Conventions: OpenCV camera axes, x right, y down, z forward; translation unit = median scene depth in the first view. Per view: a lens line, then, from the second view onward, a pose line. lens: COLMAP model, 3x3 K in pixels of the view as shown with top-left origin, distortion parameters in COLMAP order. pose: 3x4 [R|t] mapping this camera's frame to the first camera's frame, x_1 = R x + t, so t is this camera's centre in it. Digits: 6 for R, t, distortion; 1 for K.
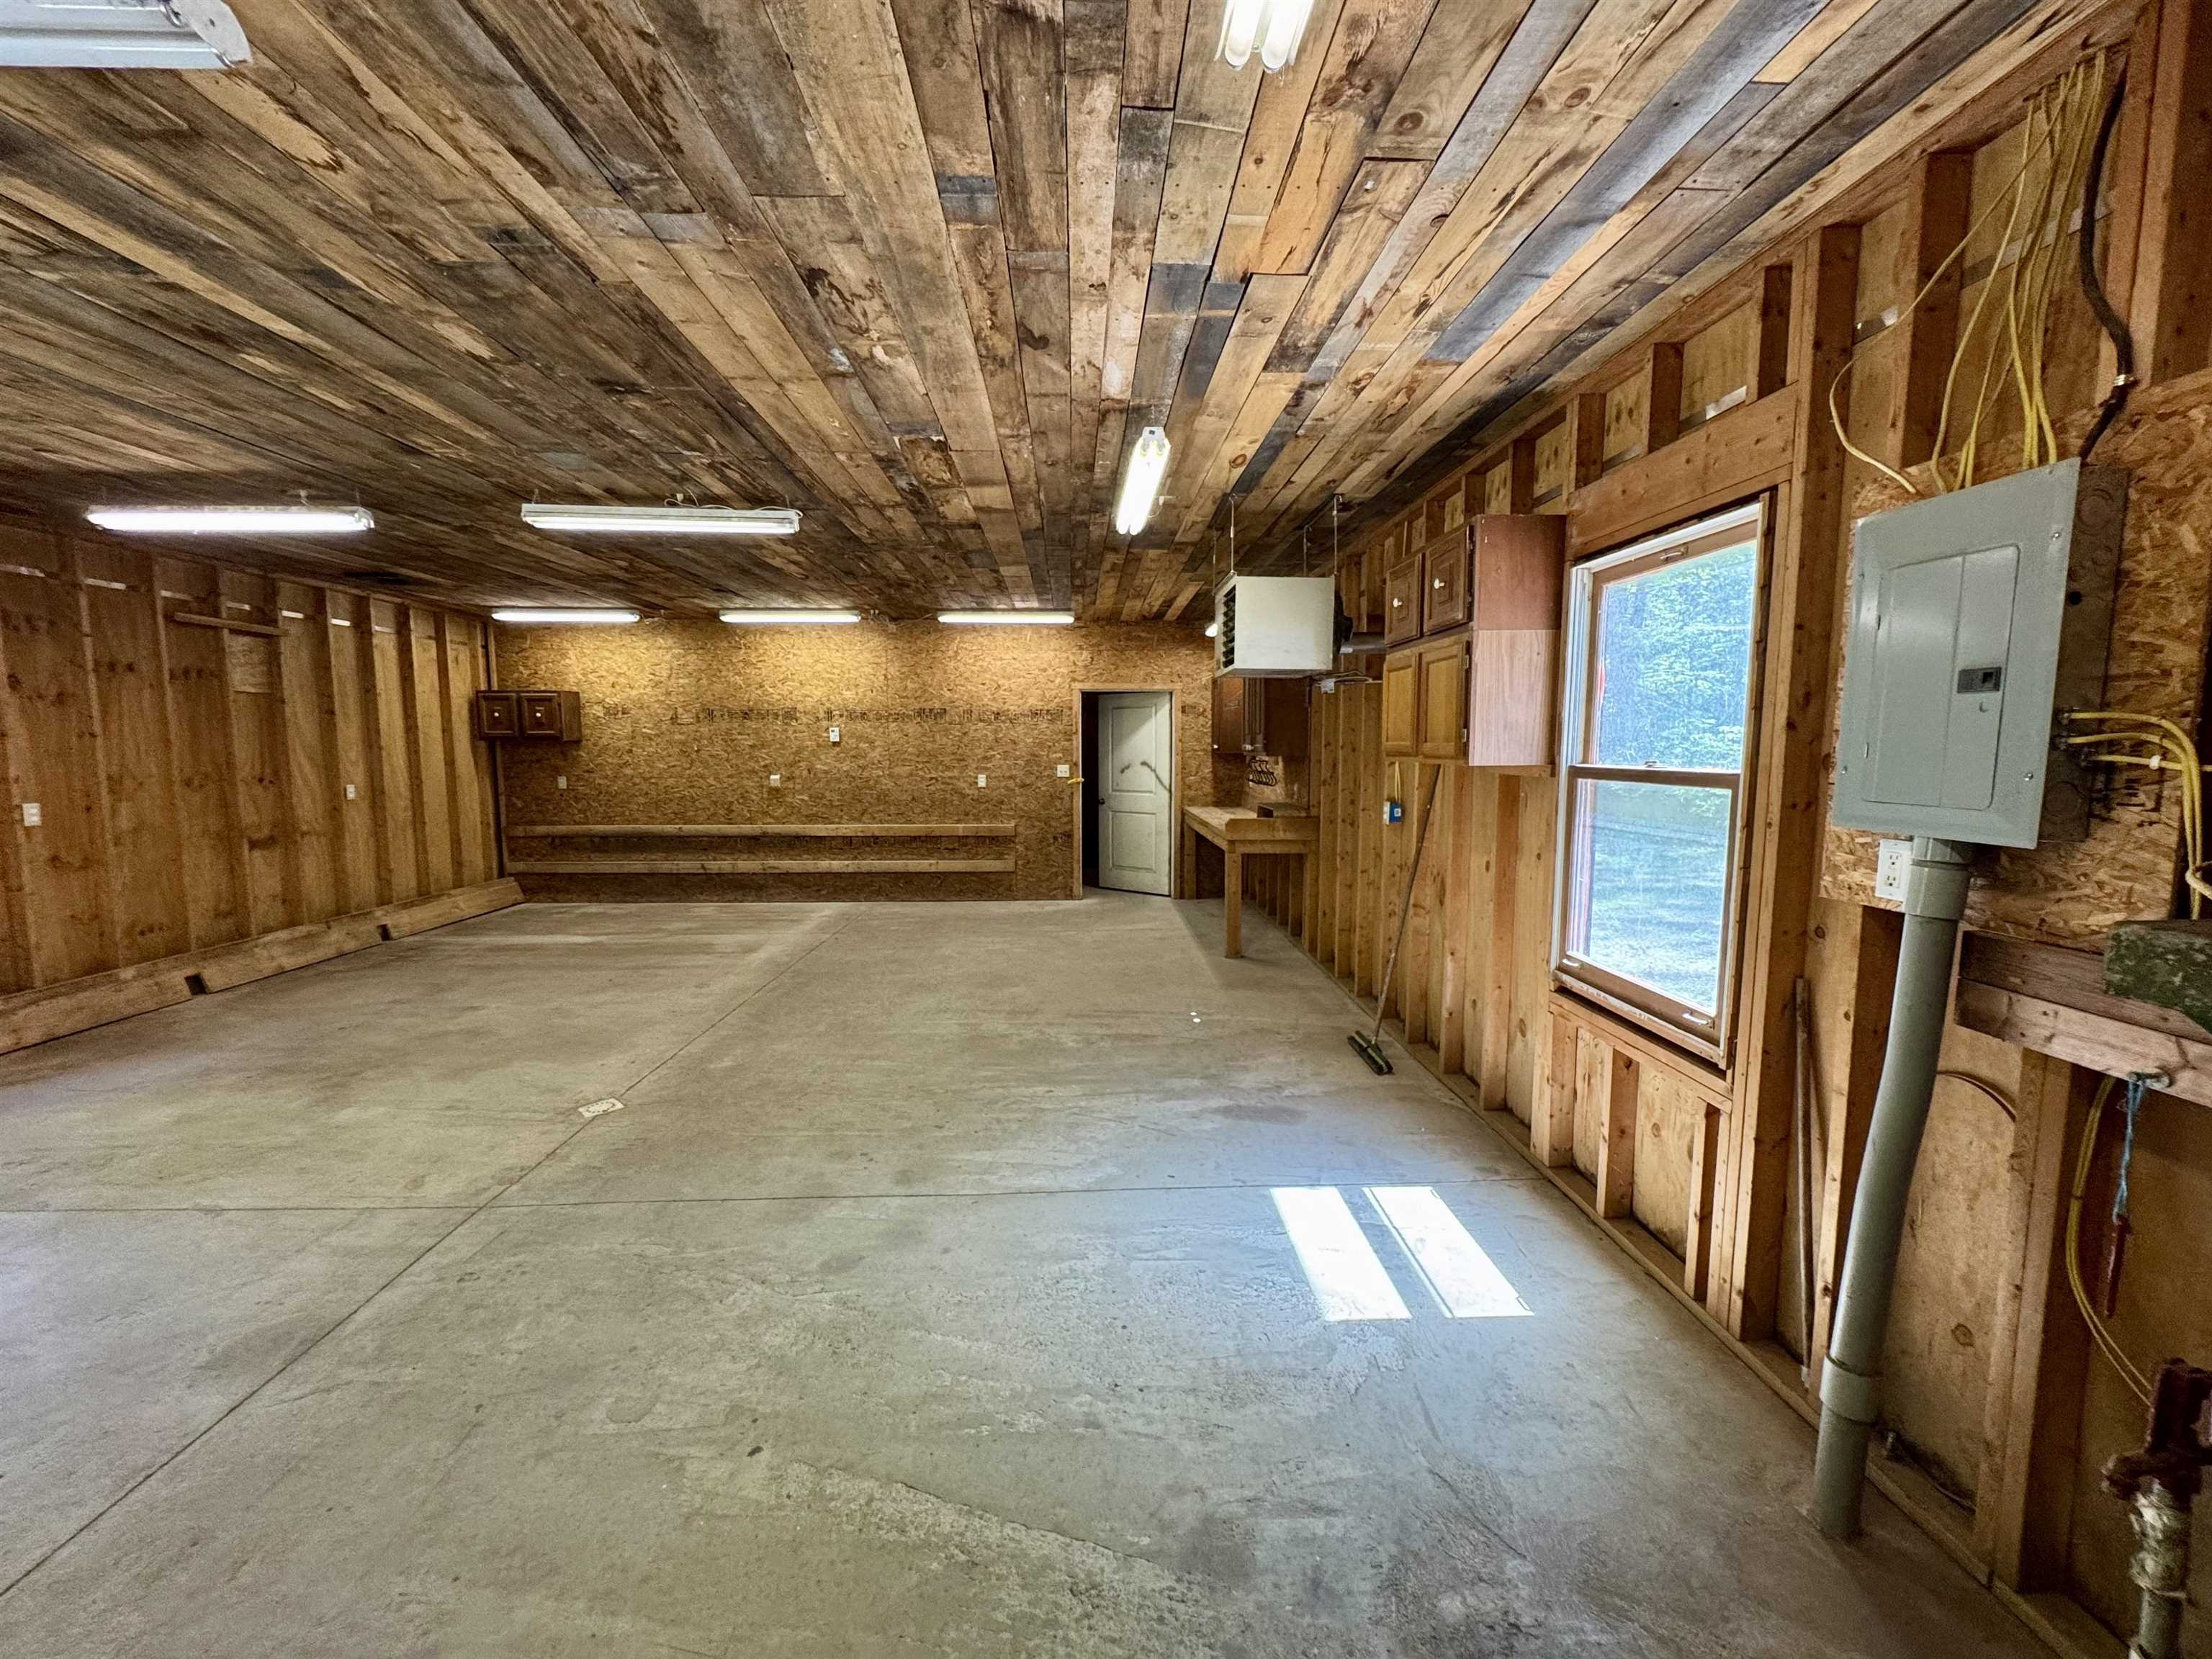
lens RADIAL K [[881.9, 0, 1107.3], [0, 881.9, 832.9], [0, 0, 1]] dist [-0.003143, 0.000778]
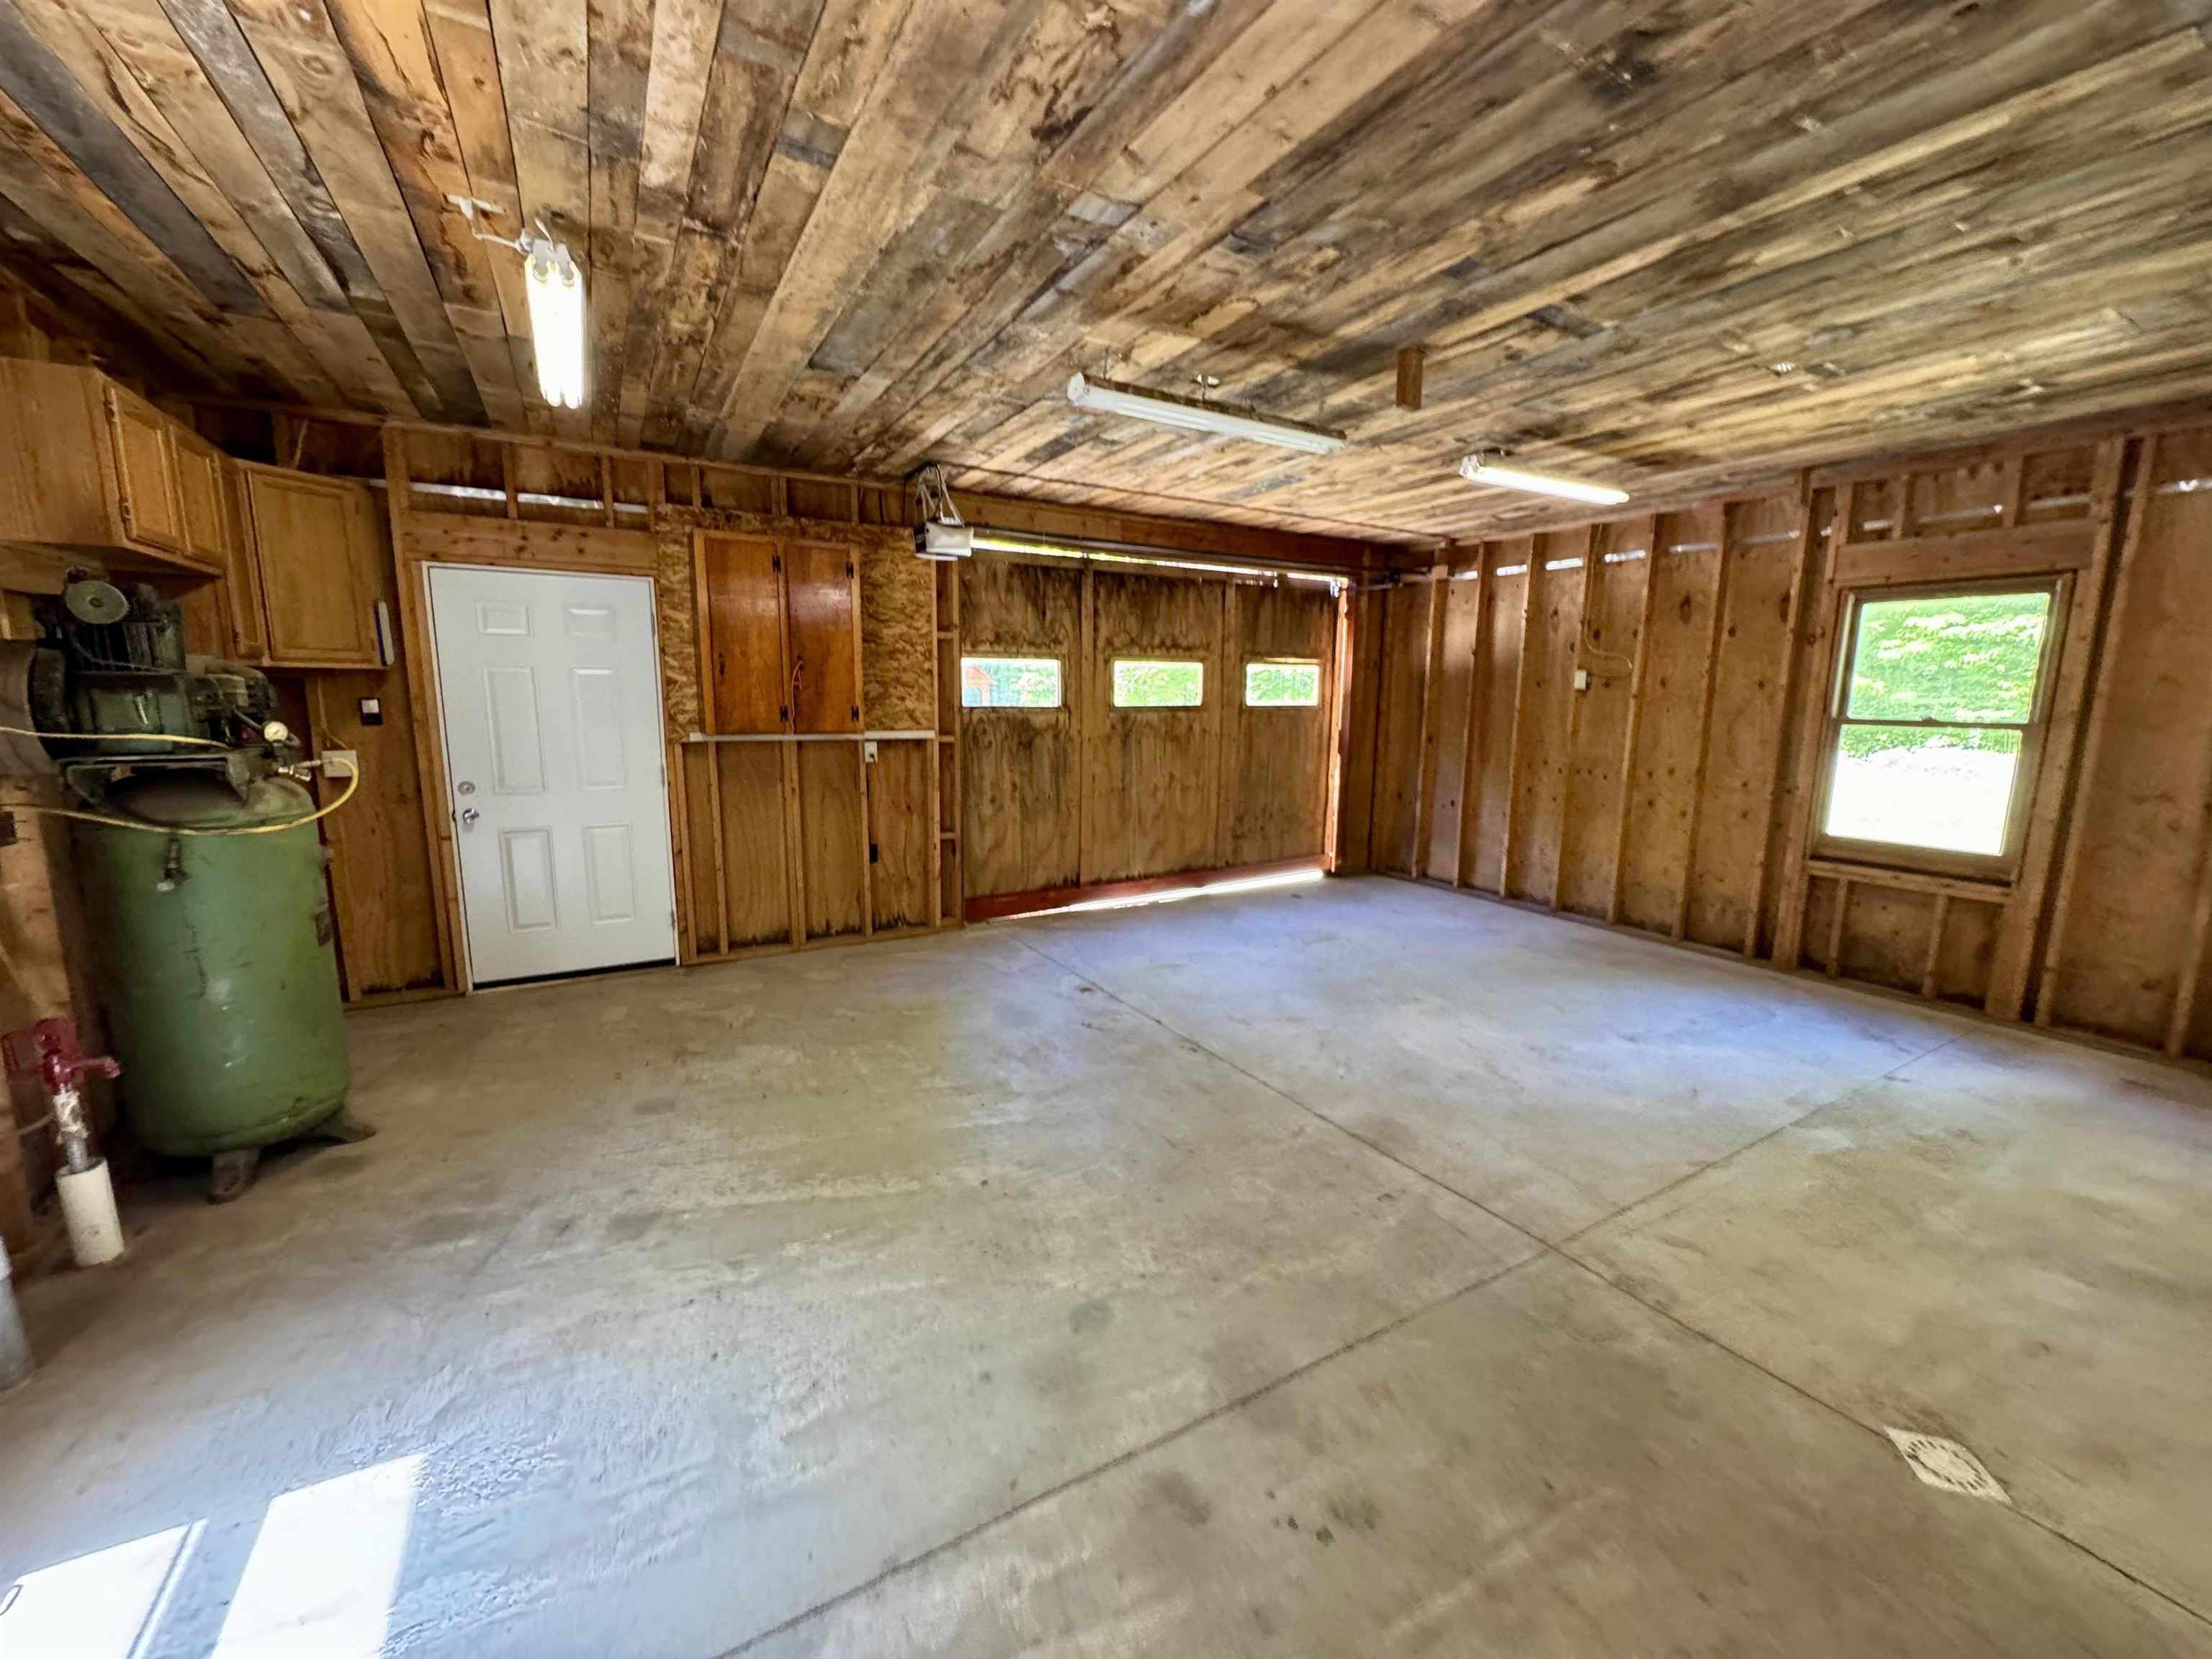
lens RADIAL K [[881.9, 0, 1113.1], [0, 881.9, 829.2], [0, 0, 1]] dist [-0.003143, 0.000778]
pose [[-0.879664, 0.062574, -0.471461, 0.046603], [-0.059868, 0.968853, 0.240292, -0.171044], [0.471813, 0.239601, -0.848519, 1.673739]]
